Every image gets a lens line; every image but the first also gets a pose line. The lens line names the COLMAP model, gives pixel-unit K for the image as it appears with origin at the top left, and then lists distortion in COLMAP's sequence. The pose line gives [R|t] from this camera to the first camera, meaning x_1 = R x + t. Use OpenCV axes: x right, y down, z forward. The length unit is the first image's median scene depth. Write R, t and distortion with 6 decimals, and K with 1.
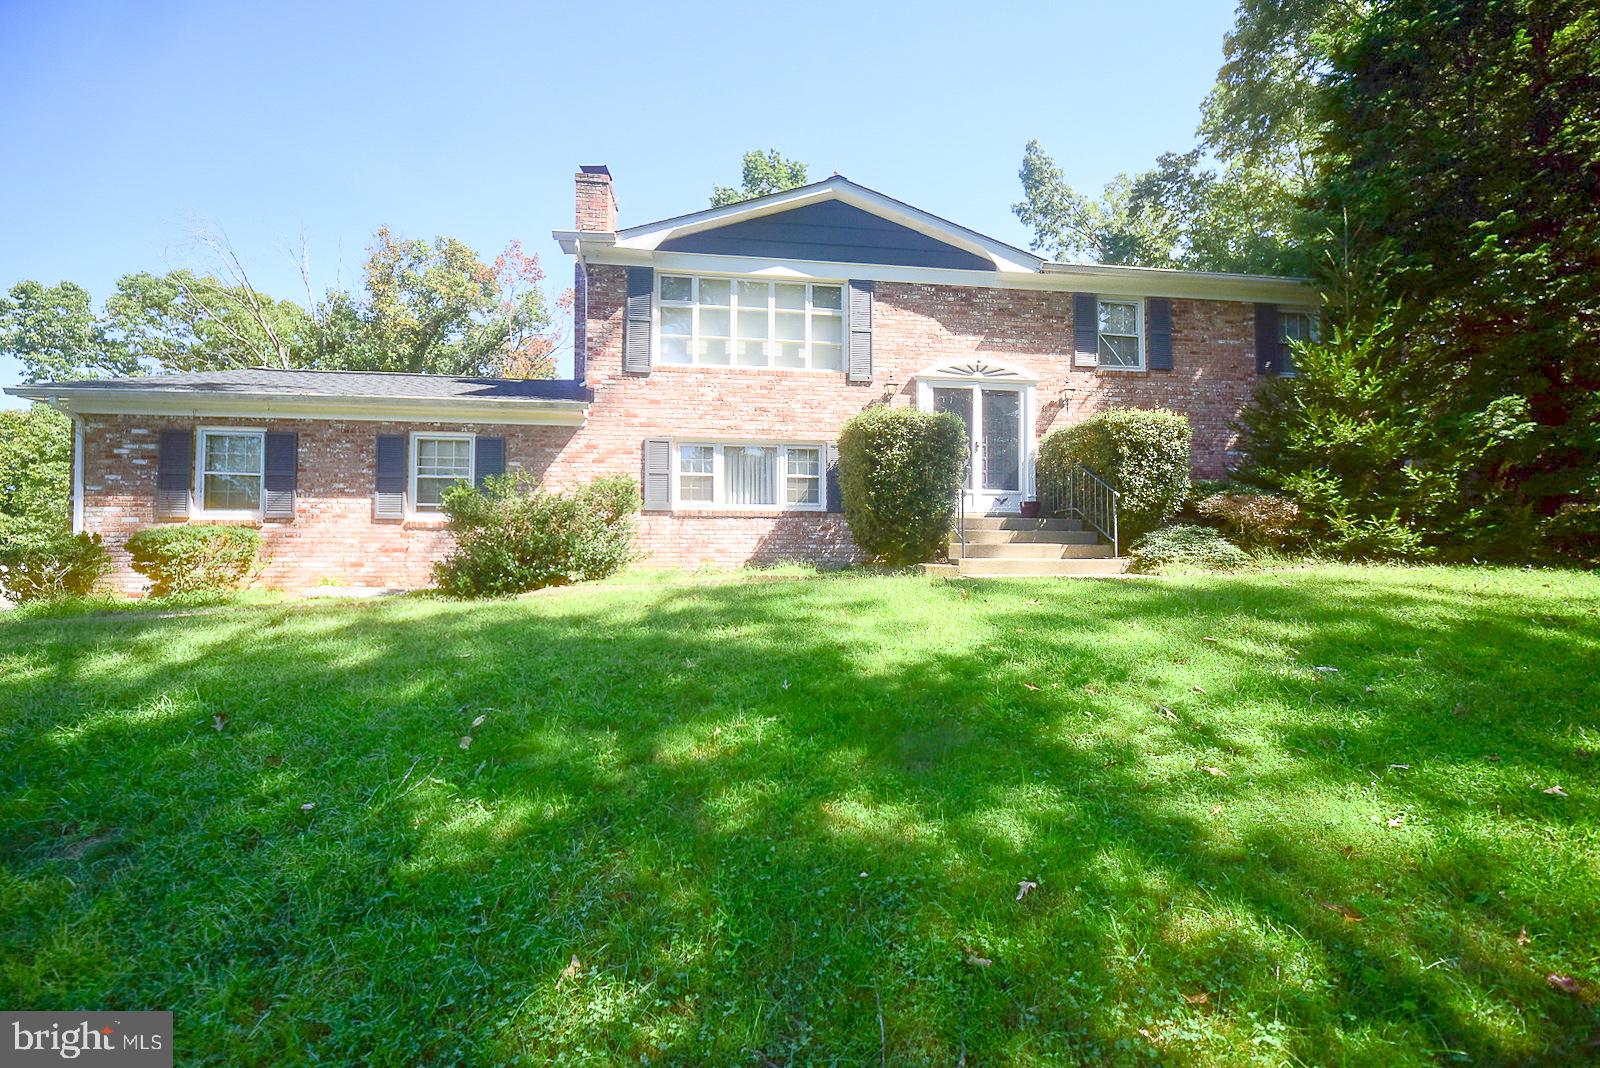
lens RADIAL K [[691.1, 0, 793.4], [0, 691.1, 531.9], [0, 0, 1]] dist [-0.000573, 0.000042]
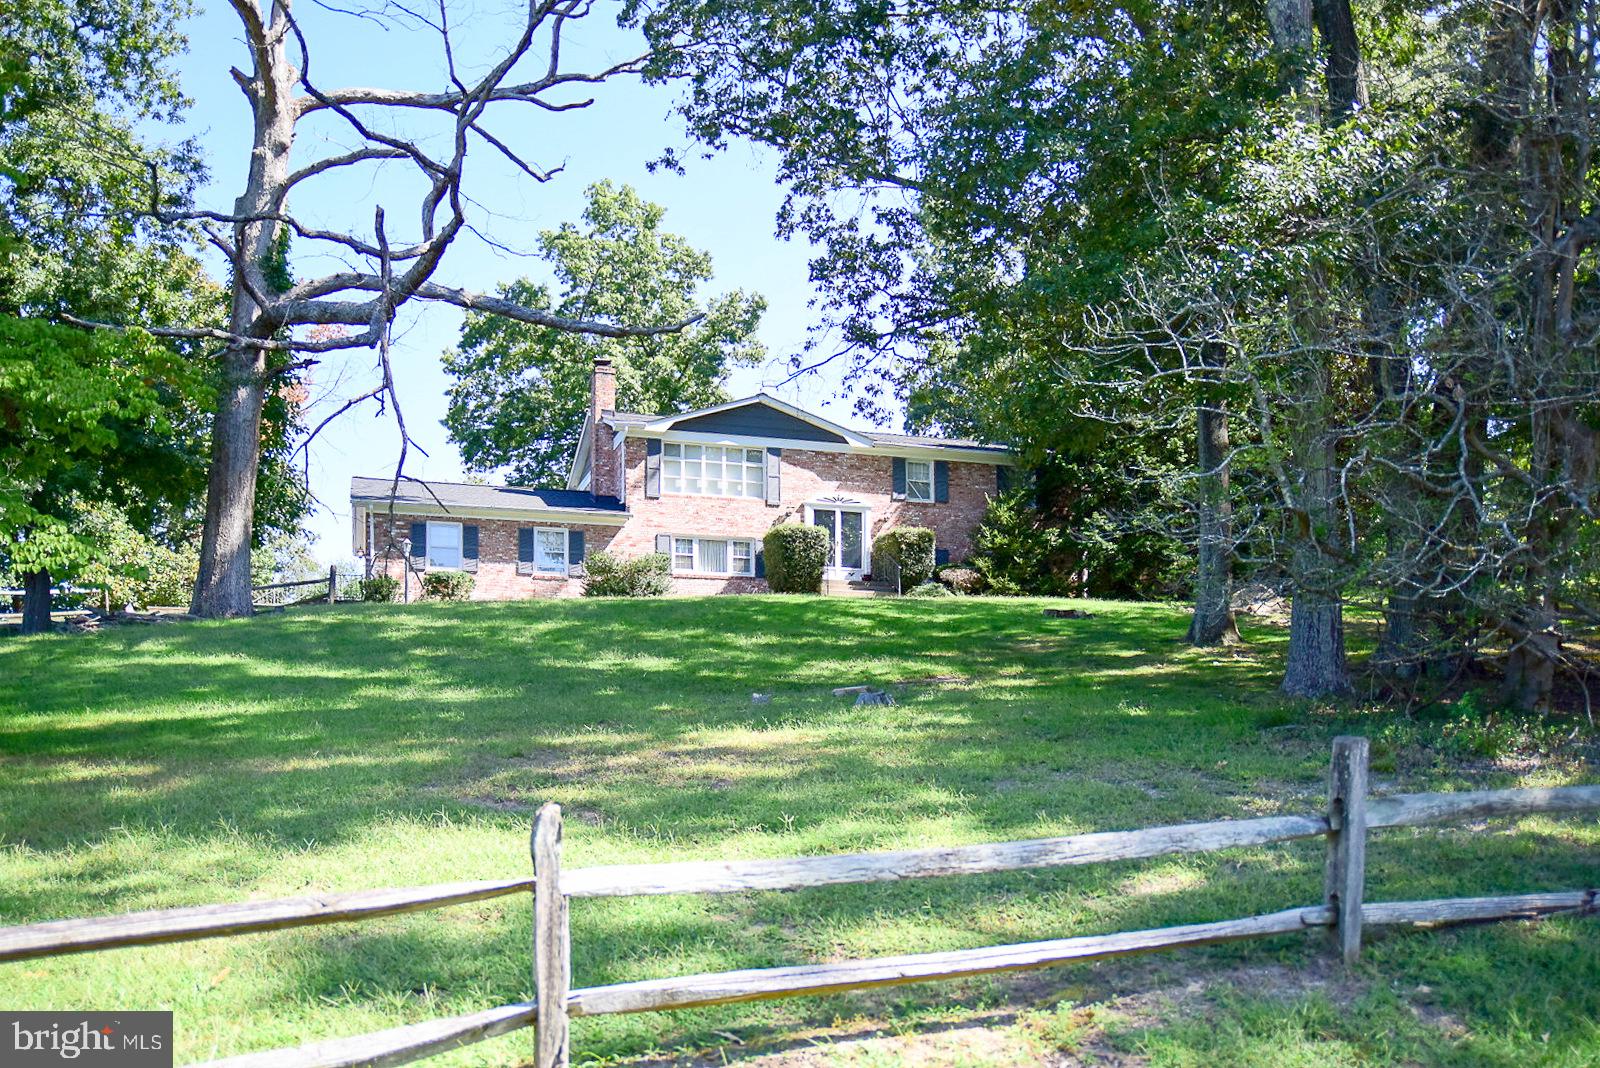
lens RADIAL K [[1300.9, 0, 803.3], [0, 1300.9, 533.9], [0, 0, 1]] dist [0.006181, 0.001825]
pose [[0.979377, 0.028077, 0.200082, -0.499937], [-0.001773, 0.991453, -0.130449, 0.295093], [-0.202034, 0.127404, 0.971056, -2.277201]]
